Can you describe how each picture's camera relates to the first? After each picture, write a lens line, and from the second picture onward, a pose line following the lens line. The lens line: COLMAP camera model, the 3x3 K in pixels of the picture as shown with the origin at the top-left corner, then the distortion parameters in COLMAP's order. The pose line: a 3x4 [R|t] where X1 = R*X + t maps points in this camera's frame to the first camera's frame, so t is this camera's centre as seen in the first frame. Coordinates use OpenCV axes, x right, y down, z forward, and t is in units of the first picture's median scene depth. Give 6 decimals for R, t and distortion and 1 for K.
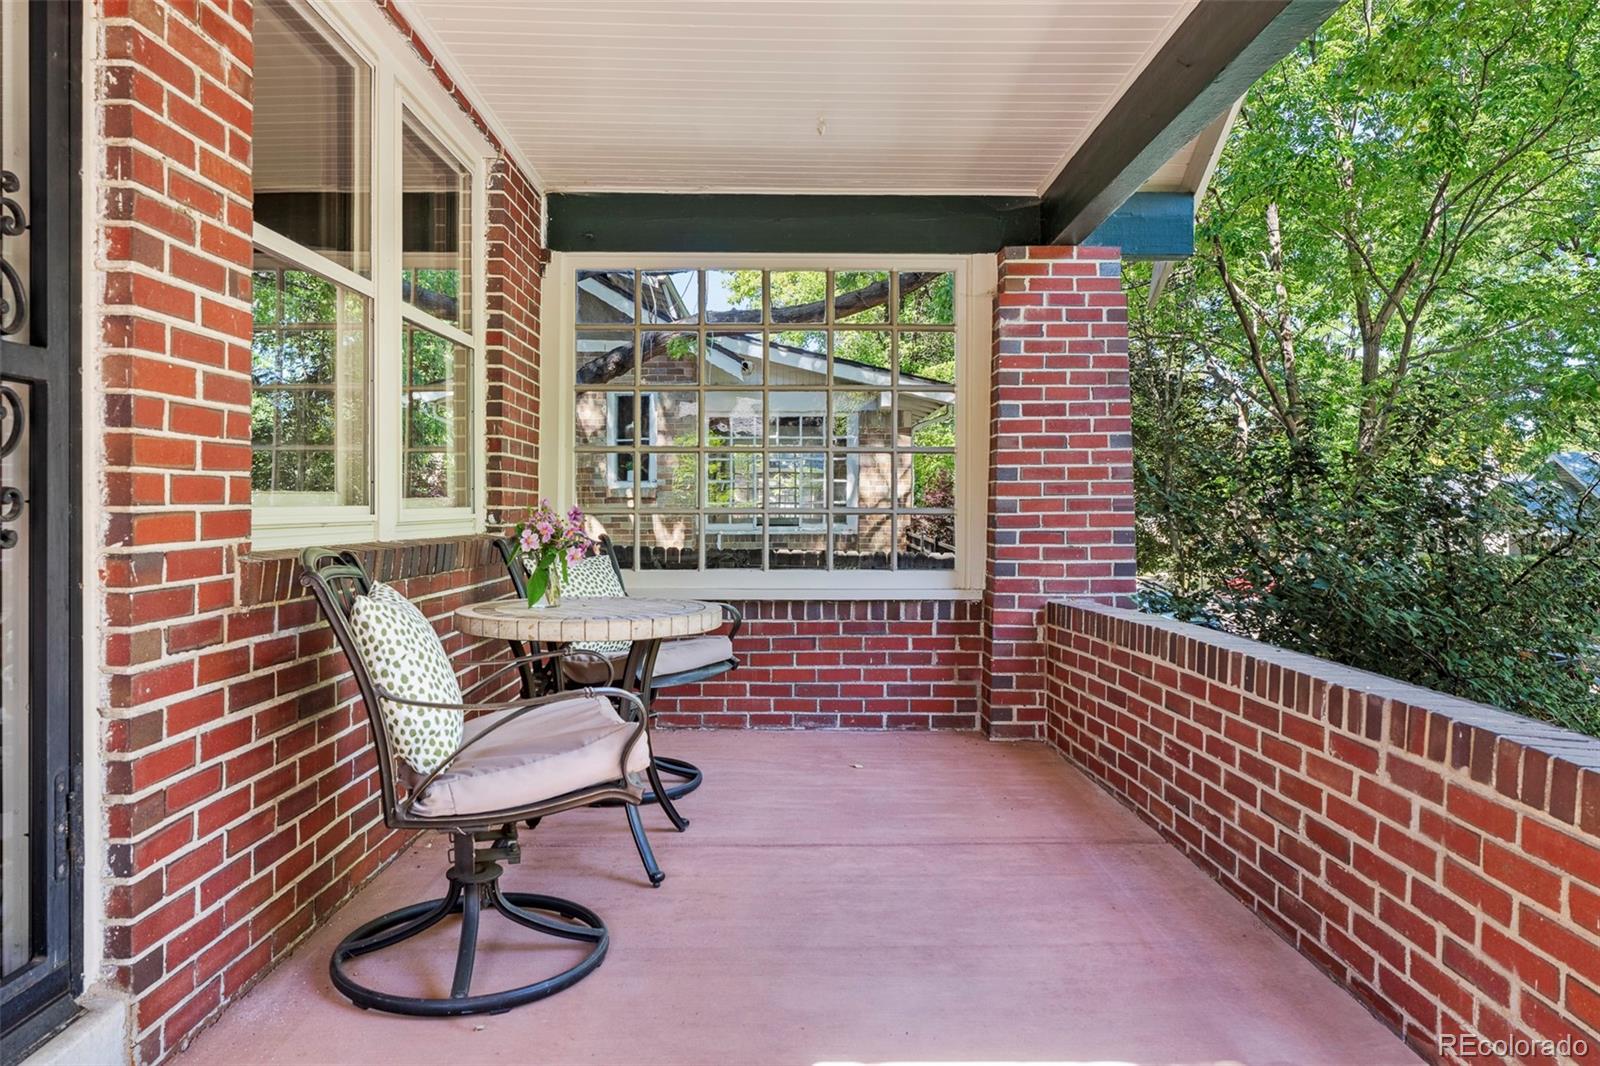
lens RADIAL K [[1092.2, 0, 801.1], [0, 1092.2, 529.3], [0, 0, 1]] dist [-0.004117, 0.000945]
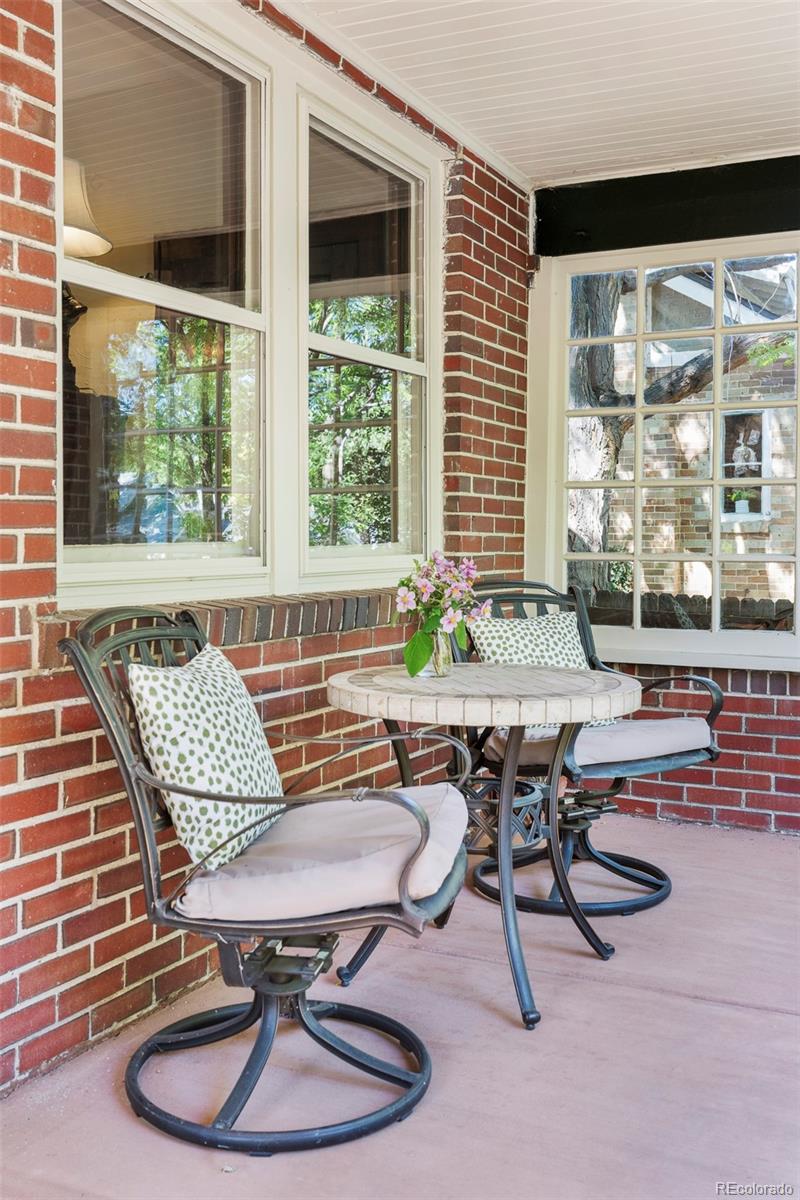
lens RADIAL K [[1209.7, 0, 395.2], [0, 1209.7, 572.4], [0, 0, 1]] dist [0.008394, 0.000000]
pose [[0.885070, 0.015755, -0.465190, 0.194086], [-0.011787, 0.999865, 0.011438, -0.022733], [0.465308, -0.004641, 0.885137, 0.153293]]
